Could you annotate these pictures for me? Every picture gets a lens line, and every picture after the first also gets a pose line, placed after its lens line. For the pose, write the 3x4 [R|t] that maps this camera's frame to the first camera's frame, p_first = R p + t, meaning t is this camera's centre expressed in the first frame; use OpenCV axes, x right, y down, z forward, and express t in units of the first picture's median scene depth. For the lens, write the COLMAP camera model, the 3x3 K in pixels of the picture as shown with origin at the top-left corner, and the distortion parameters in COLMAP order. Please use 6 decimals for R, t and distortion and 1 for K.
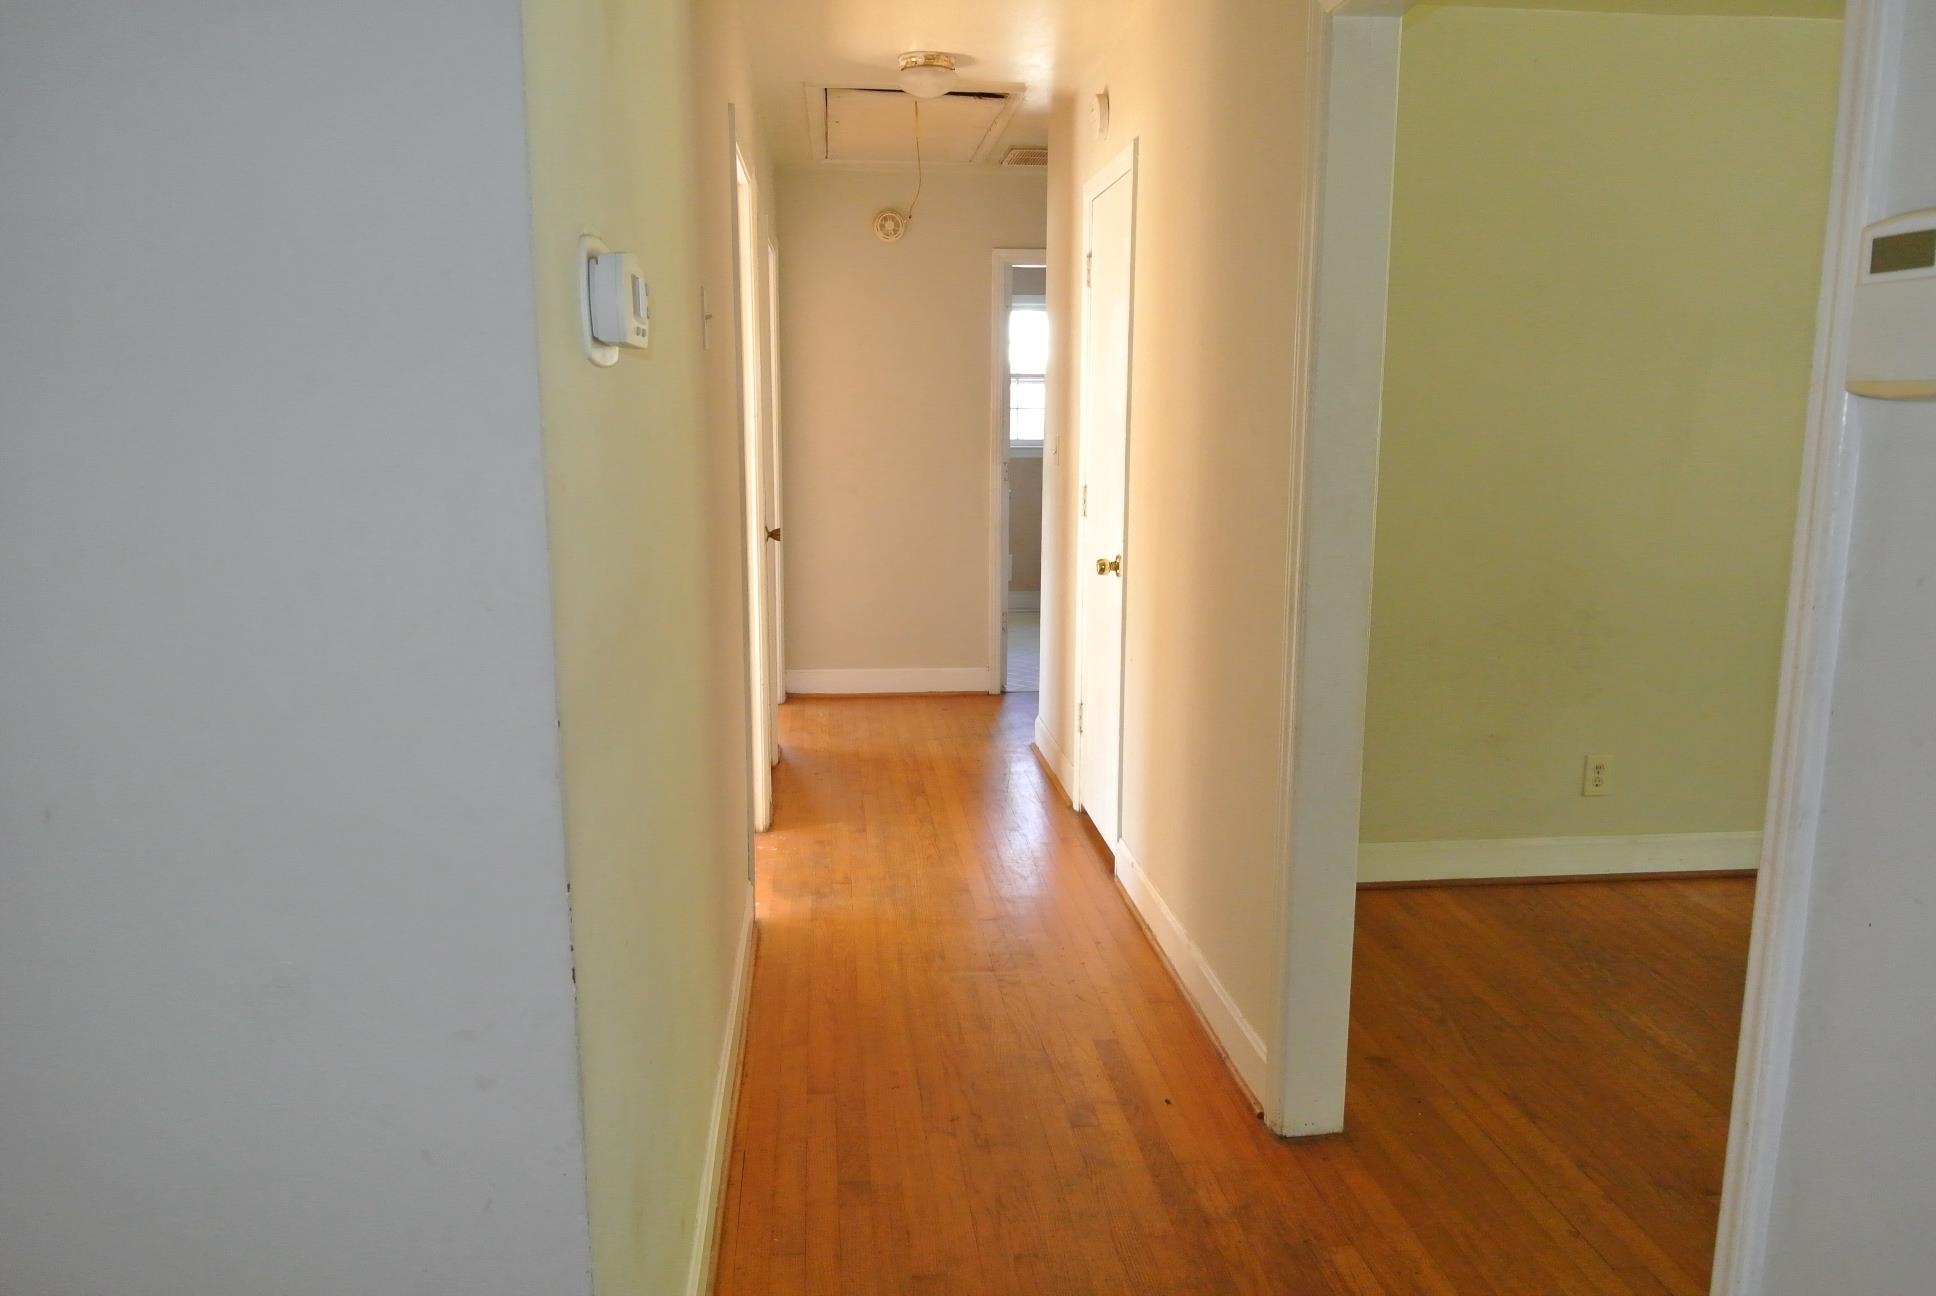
lens RADIAL K [[1341.3, 0, 960.6], [0, 1341.3, 643.2], [0, 0, 1]] dist [0.011979, -0.033053]
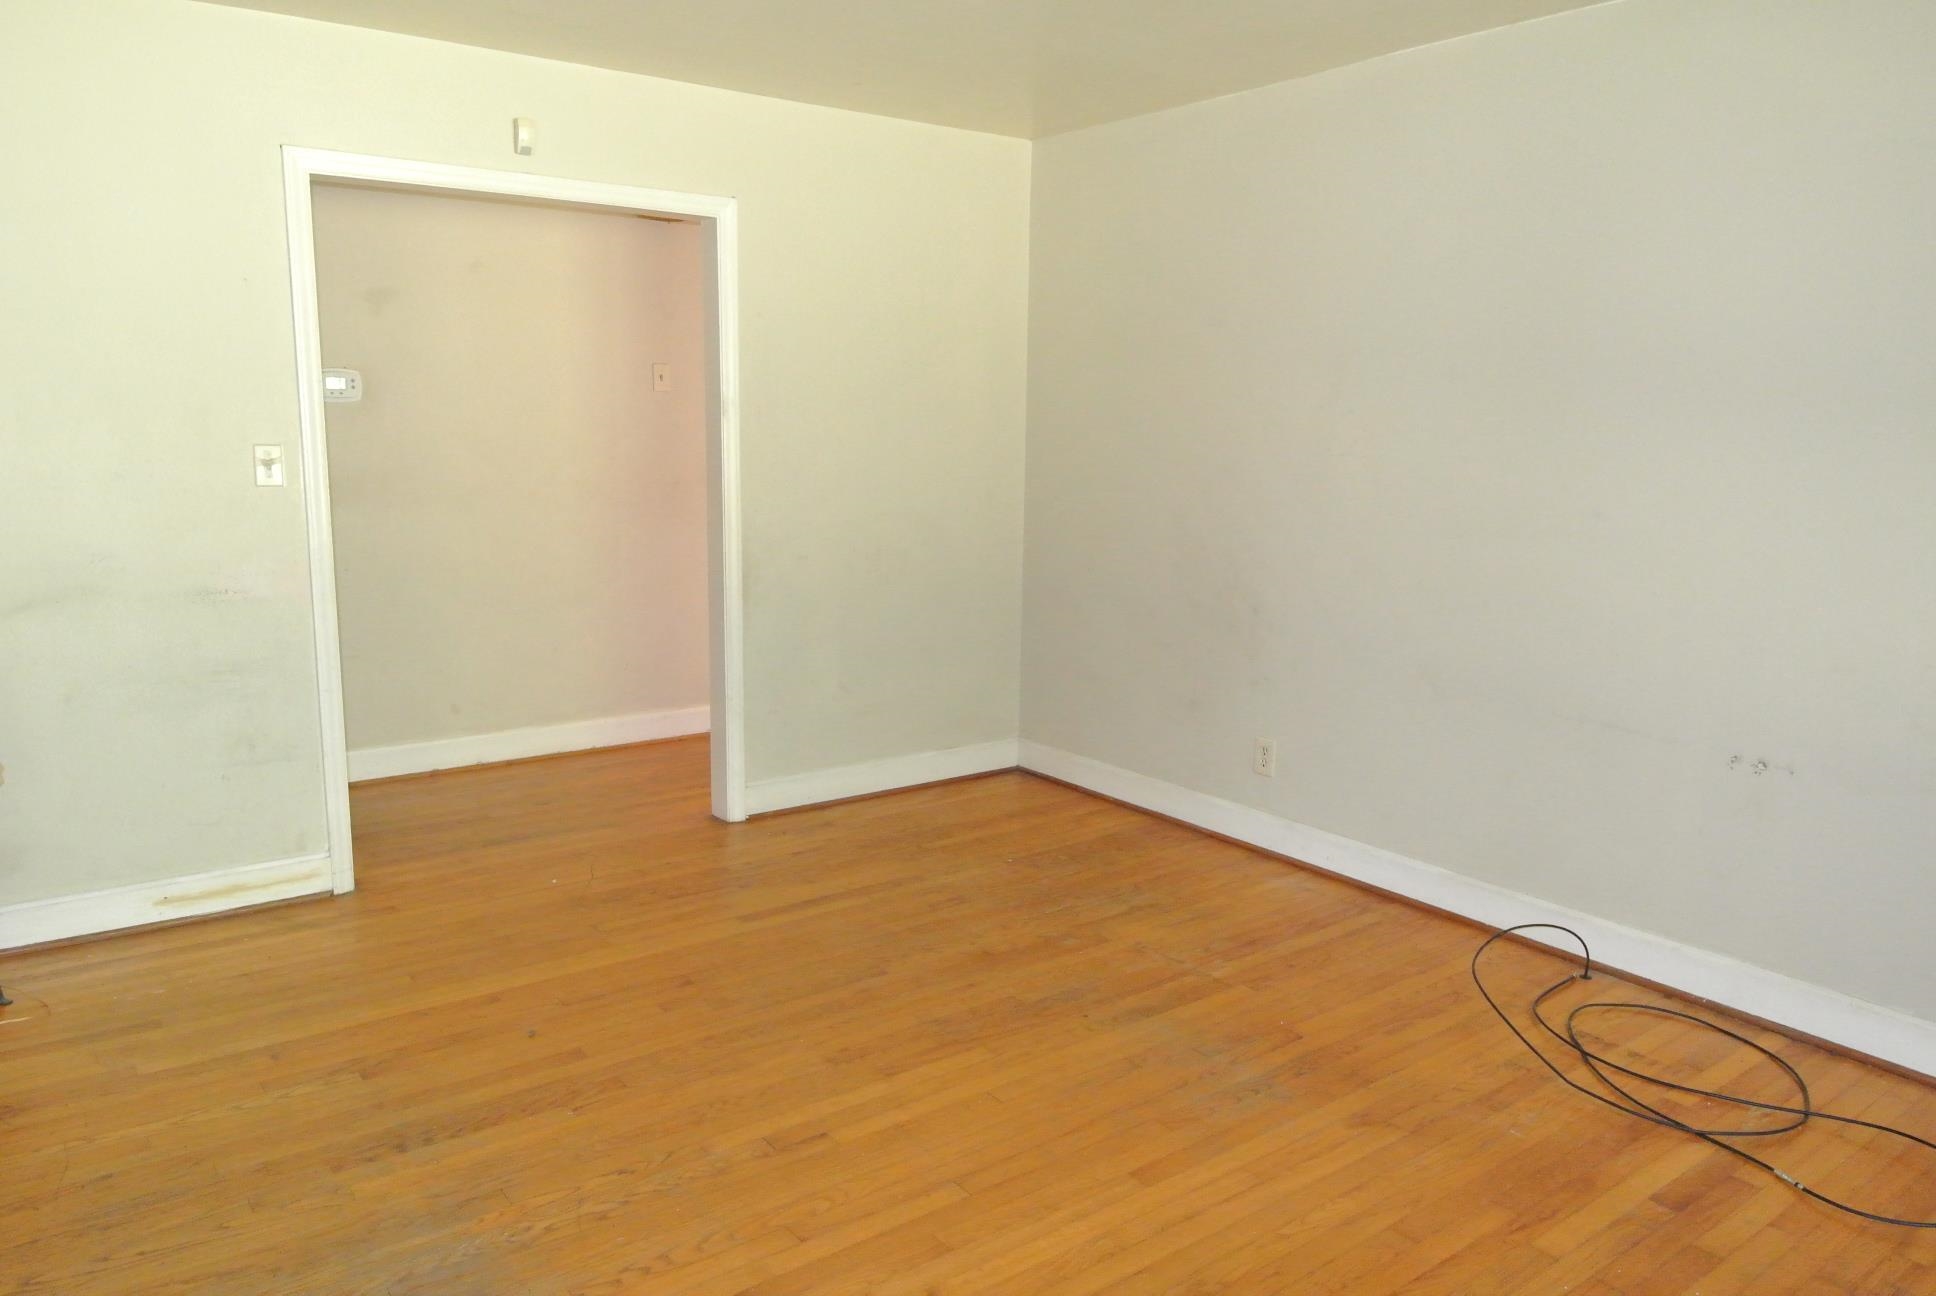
lens RADIAL K [[1341.3, 0, 960.6], [0, 1341.3, 643.2], [0, 0, 1]] dist [0.011979, -0.033053]
pose [[0.512269, 0.144949, -0.846504, 1.286793], [-0.157470, 0.984797, 0.073334, -0.036797], [0.844265, 0.095732, 0.527307, 0.190159]]
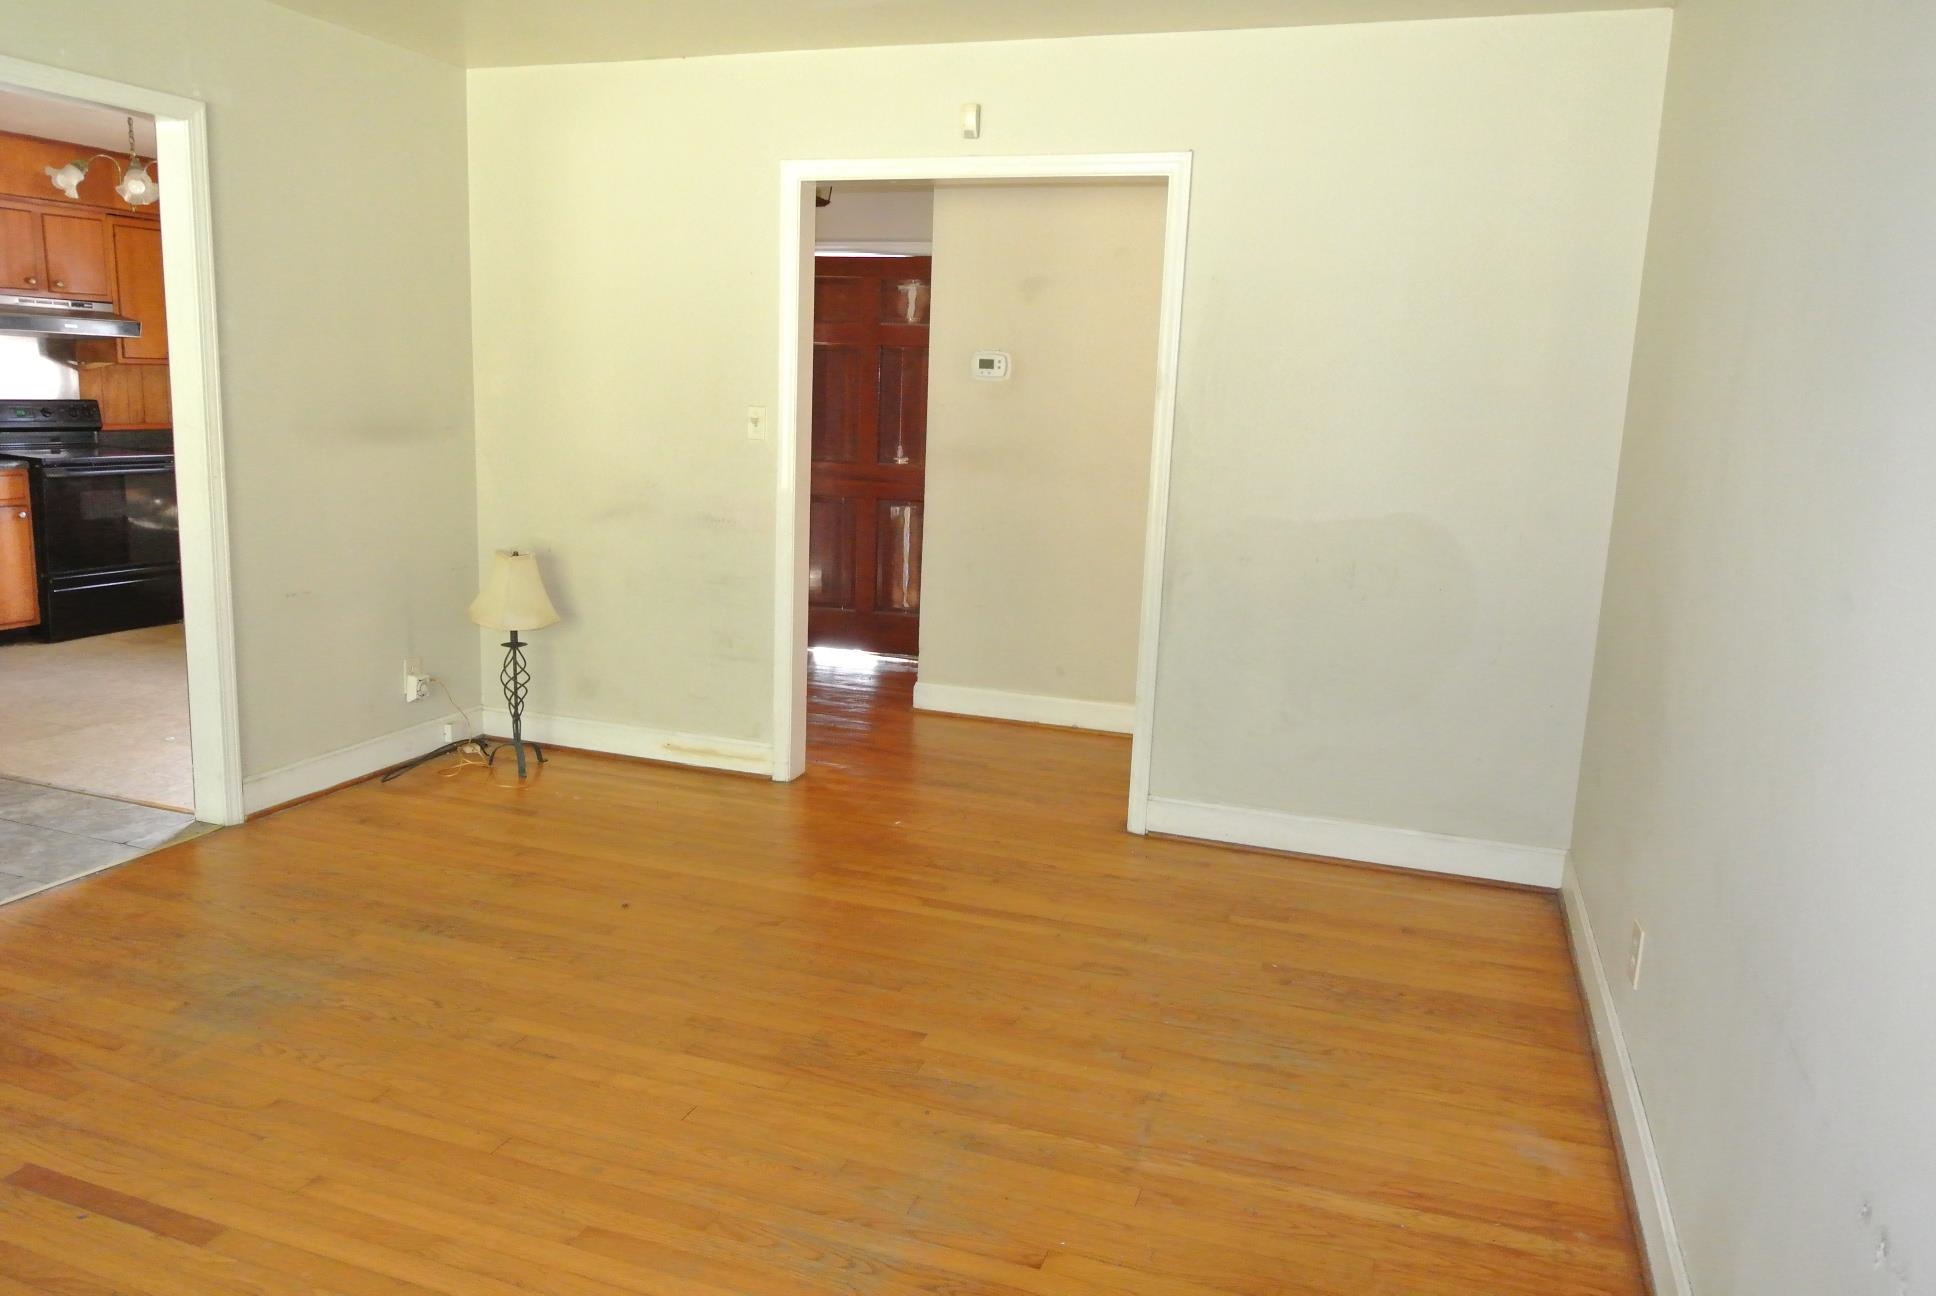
lens RADIAL K [[1341.3, 0, 960.6], [0, 1341.3, 643.2], [0, 0, 1]] dist [0.011979, -0.033053]
pose [[-0.423652, 0.145908, -0.893996, 1.220544], [-0.194373, 0.949309, 0.247046, -0.155681], [0.884725, 0.278431, -0.373816, 0.914819]]
